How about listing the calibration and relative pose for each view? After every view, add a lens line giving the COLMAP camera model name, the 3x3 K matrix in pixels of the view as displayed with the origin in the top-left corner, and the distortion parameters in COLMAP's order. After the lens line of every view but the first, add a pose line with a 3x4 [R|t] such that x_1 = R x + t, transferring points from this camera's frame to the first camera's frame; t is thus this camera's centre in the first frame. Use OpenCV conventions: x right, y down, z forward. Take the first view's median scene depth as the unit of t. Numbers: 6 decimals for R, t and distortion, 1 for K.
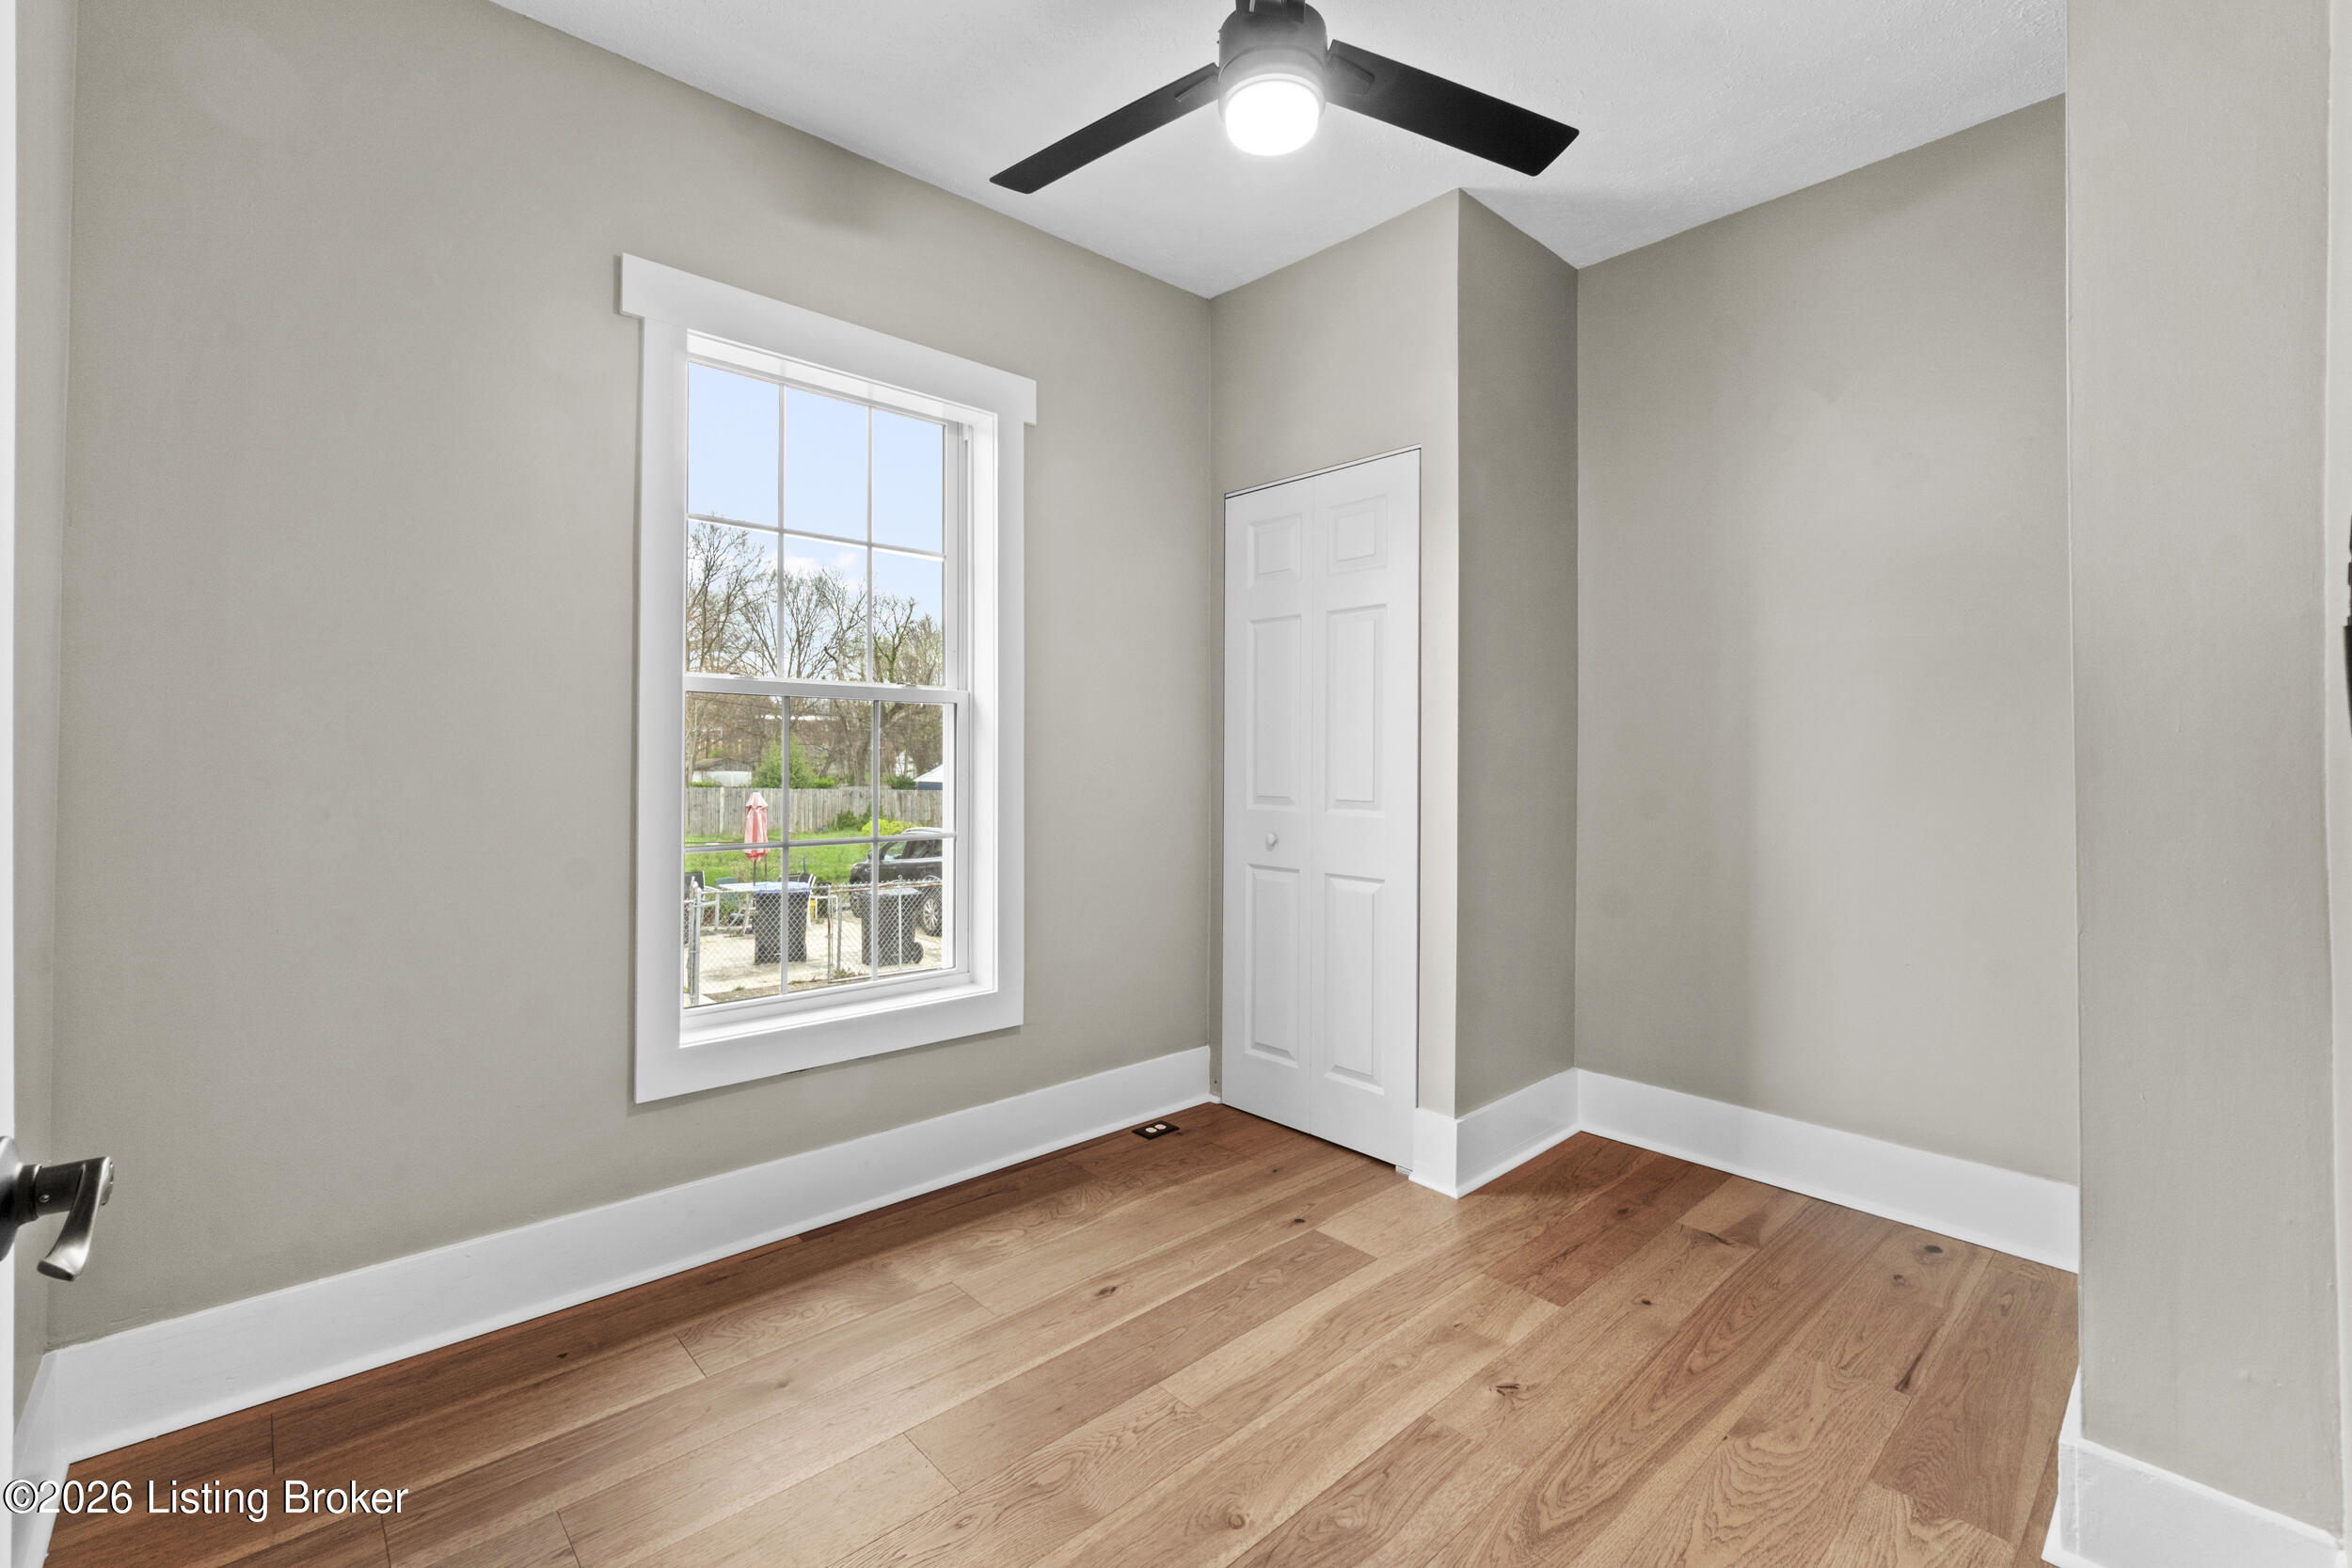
lens RADIAL K [[1006.0, 0, 1176.0], [0, 1006.0, 784.0], [0, 0, 1]] dist [0.000189, -0.000371]
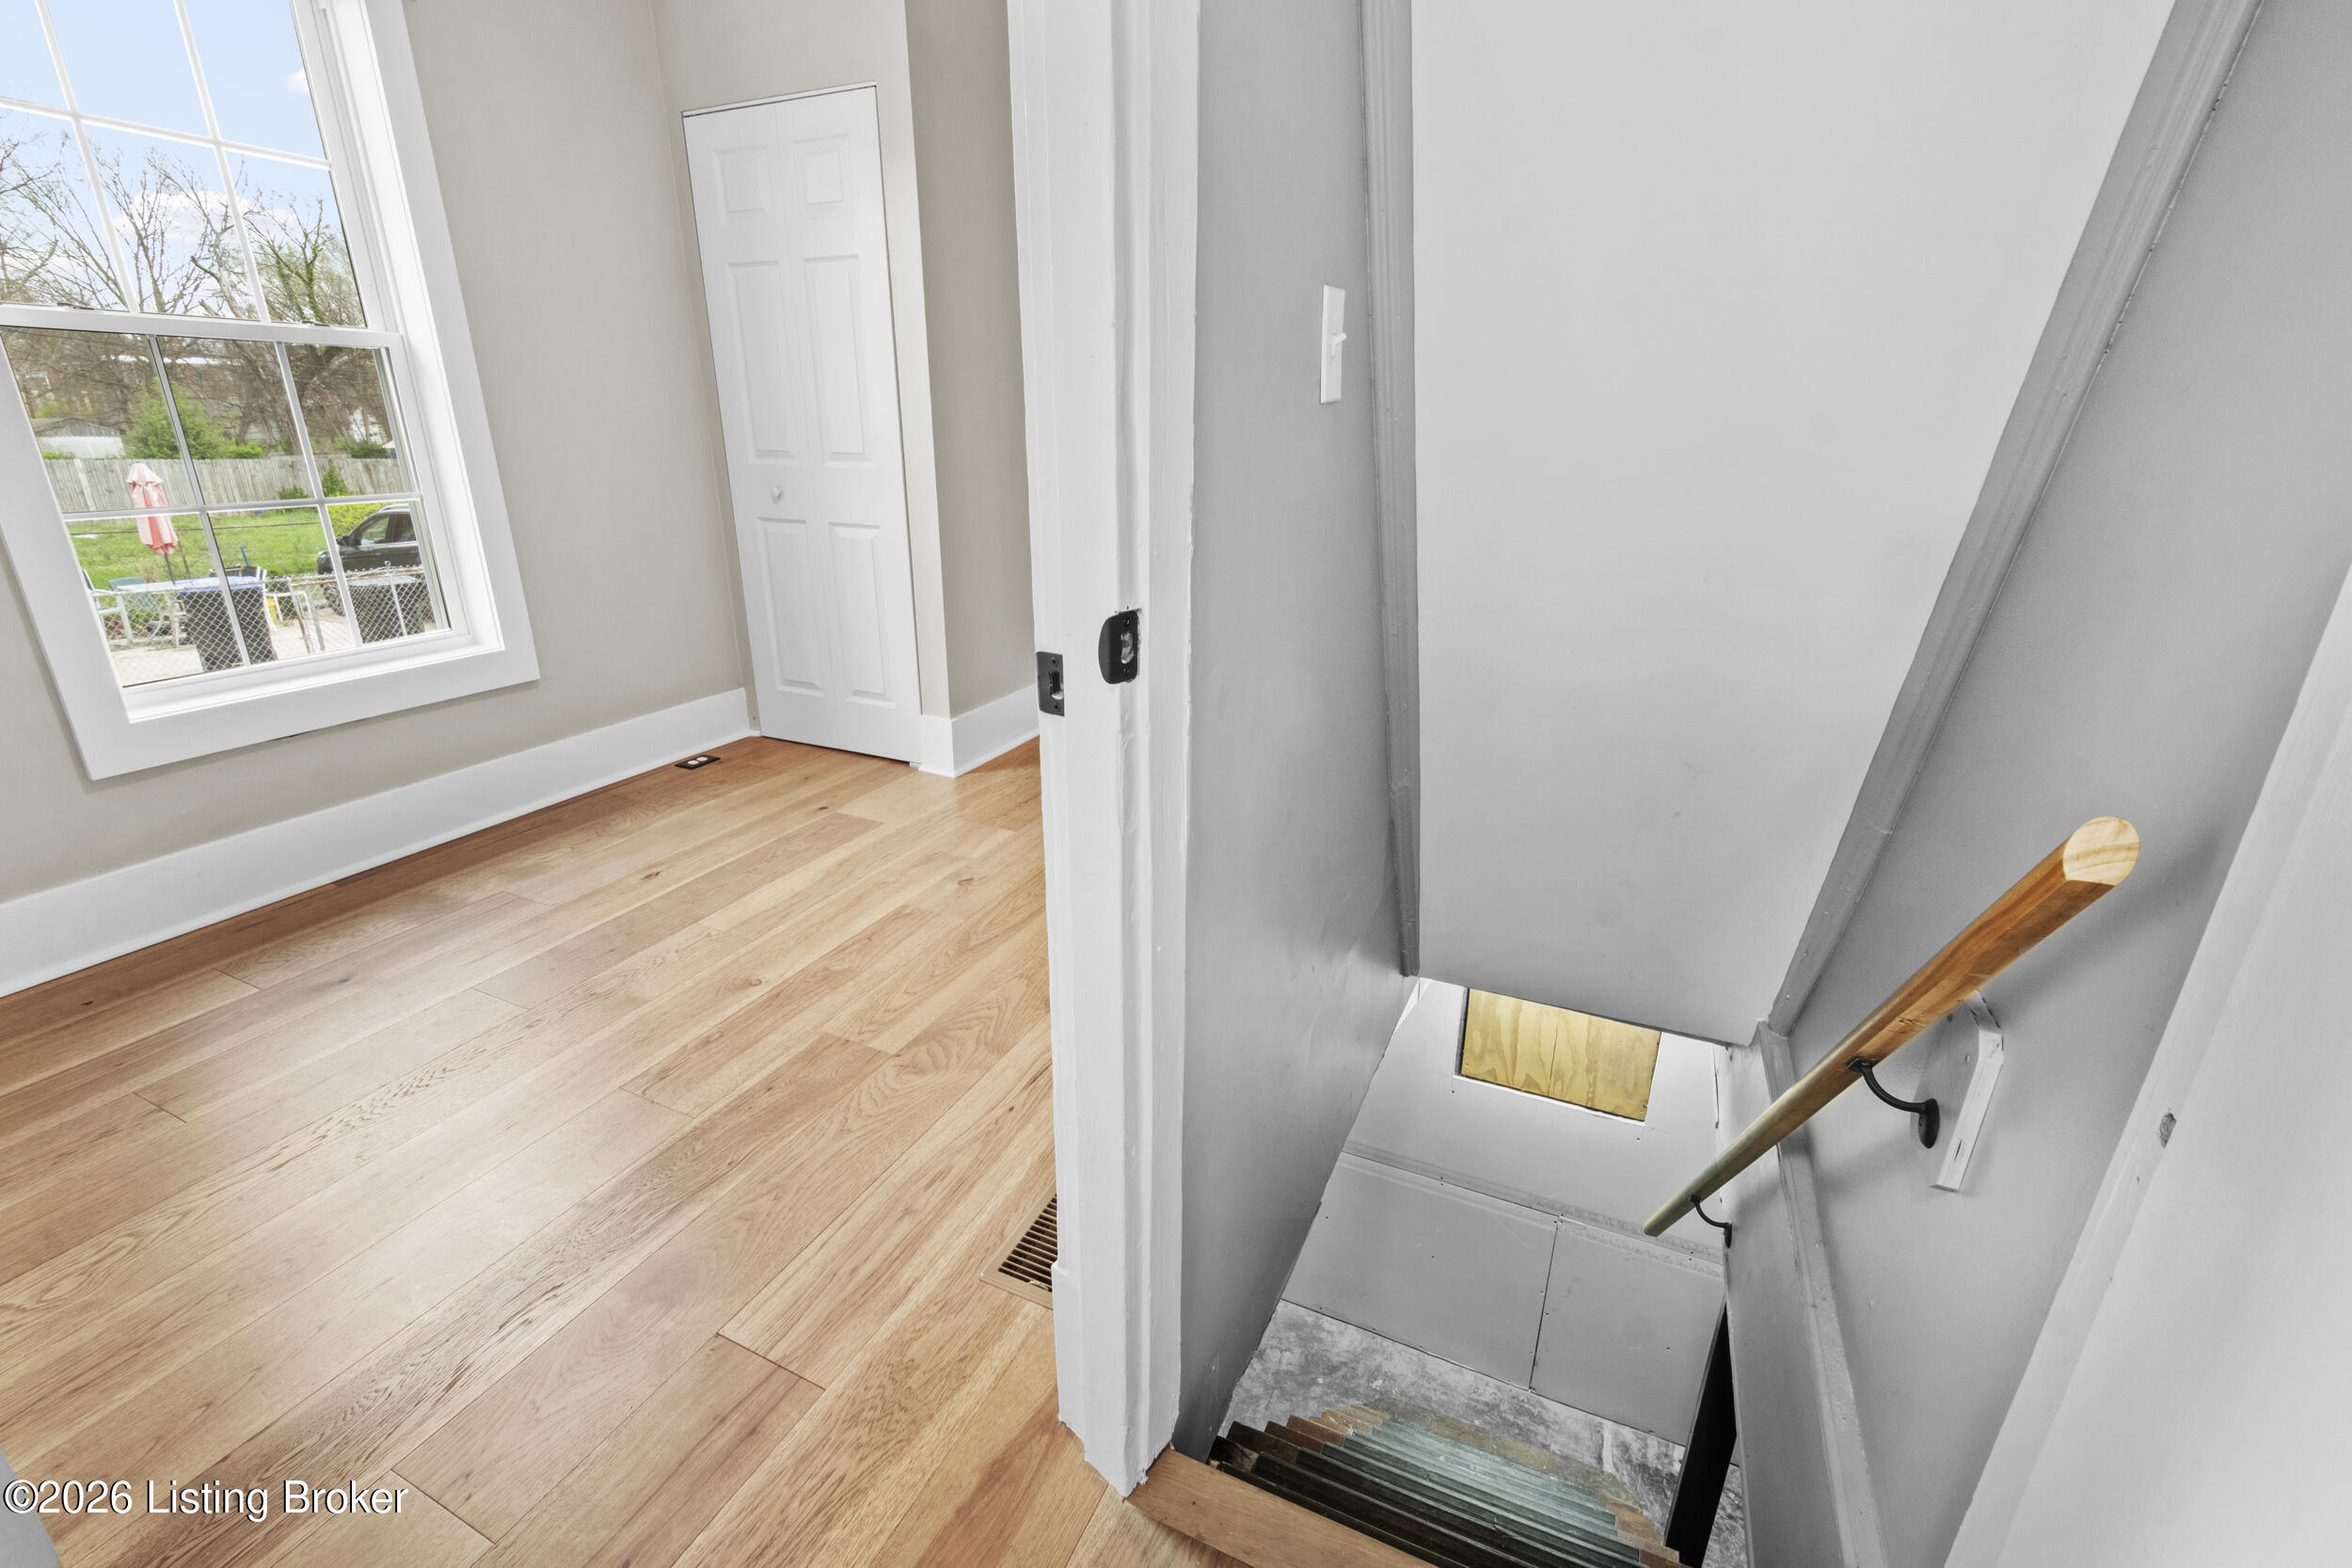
lens RADIAL K [[1006.0, 0, 1176.0], [0, 1006.0, 784.0], [0, 0, 1]] dist [0.000189, -0.000371]
pose [[0.927371, -0.127414, 0.351779, 0.084208], [0.009478, 0.947925, 0.318351, 0.013882], [-0.374023, -0.291896, 0.880286, -0.221719]]
